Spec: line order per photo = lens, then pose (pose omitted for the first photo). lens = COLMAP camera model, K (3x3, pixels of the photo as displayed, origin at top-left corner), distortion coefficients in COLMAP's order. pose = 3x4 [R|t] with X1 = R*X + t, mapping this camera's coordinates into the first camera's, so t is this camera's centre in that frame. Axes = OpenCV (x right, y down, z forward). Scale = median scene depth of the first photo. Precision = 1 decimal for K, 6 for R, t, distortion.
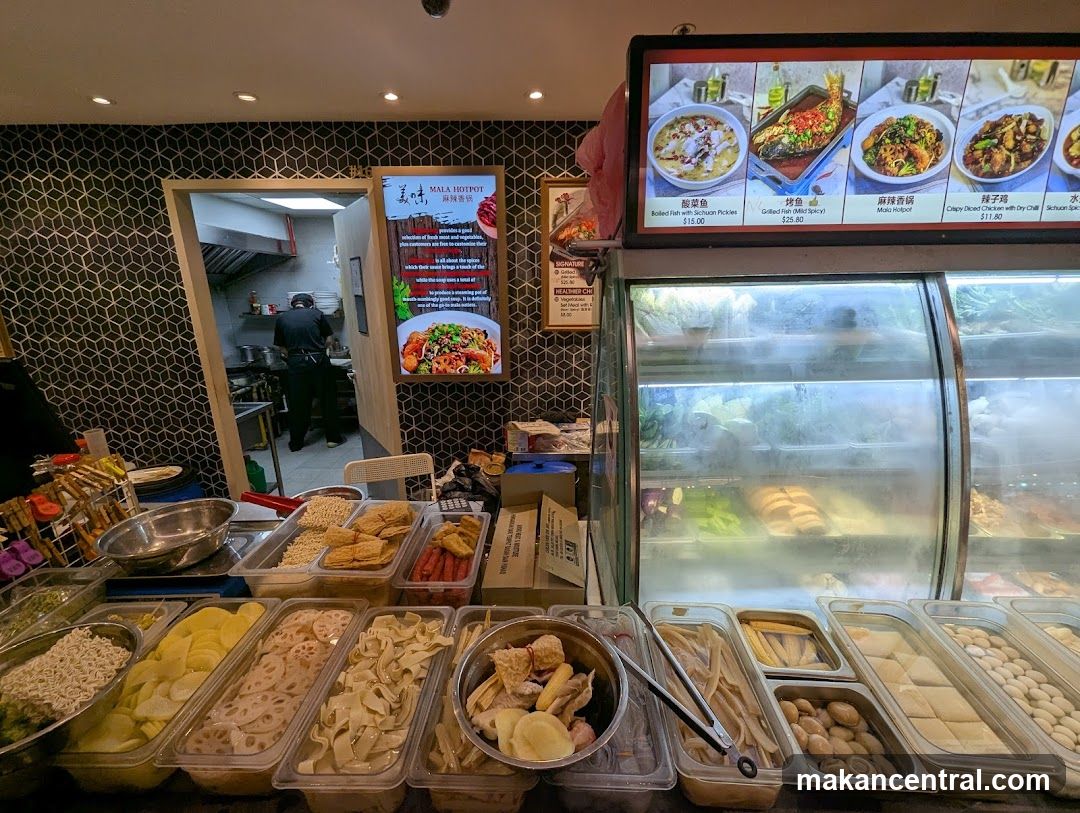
lens RADIAL K [[453.3, 0, 542.0], [0, 453.3, 415.6], [0, 0, 1]] dist [0.004319, -0.004340]
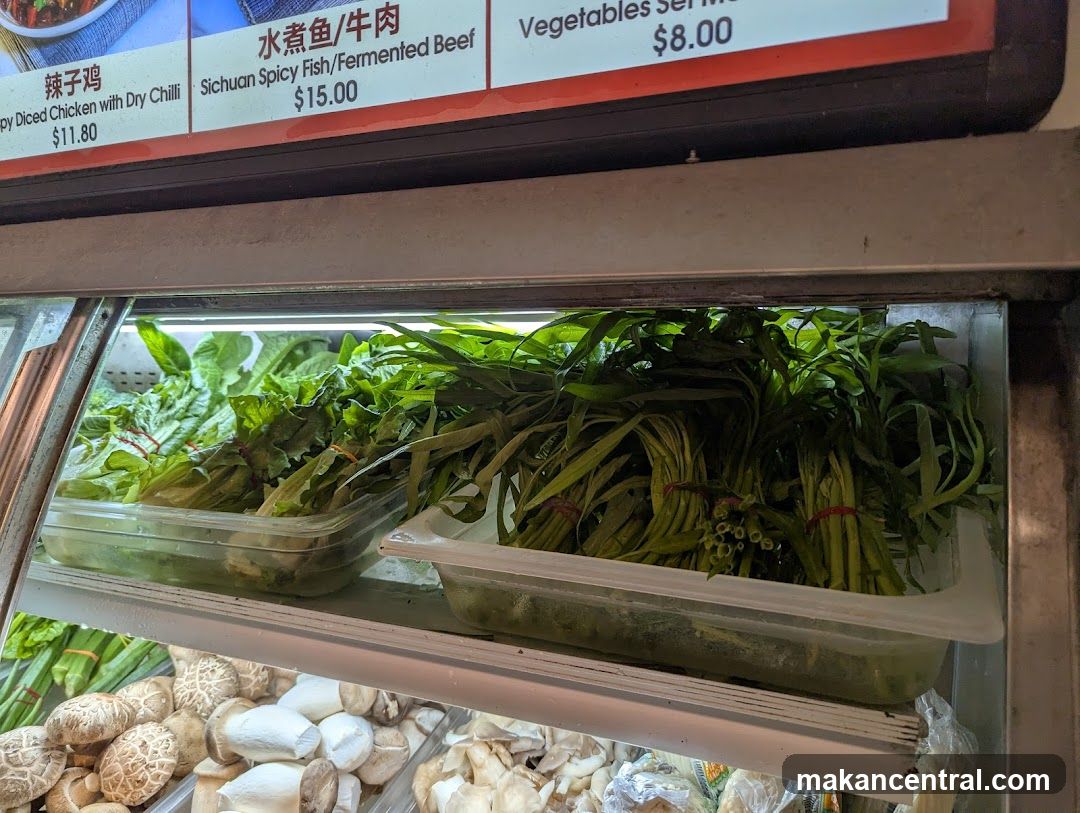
lens RADIAL K [[732.3, 0, 540.6], [0, 732.3, 422.2], [0, 0, 1]] dist [0.002507, 0.003516]
pose [[0.921191, 0.057644, -0.384818, 0.692081], [-0.111467, 0.986612, -0.119044, -0.097254], [0.372804, 0.152557, 0.915283, 0.309866]]
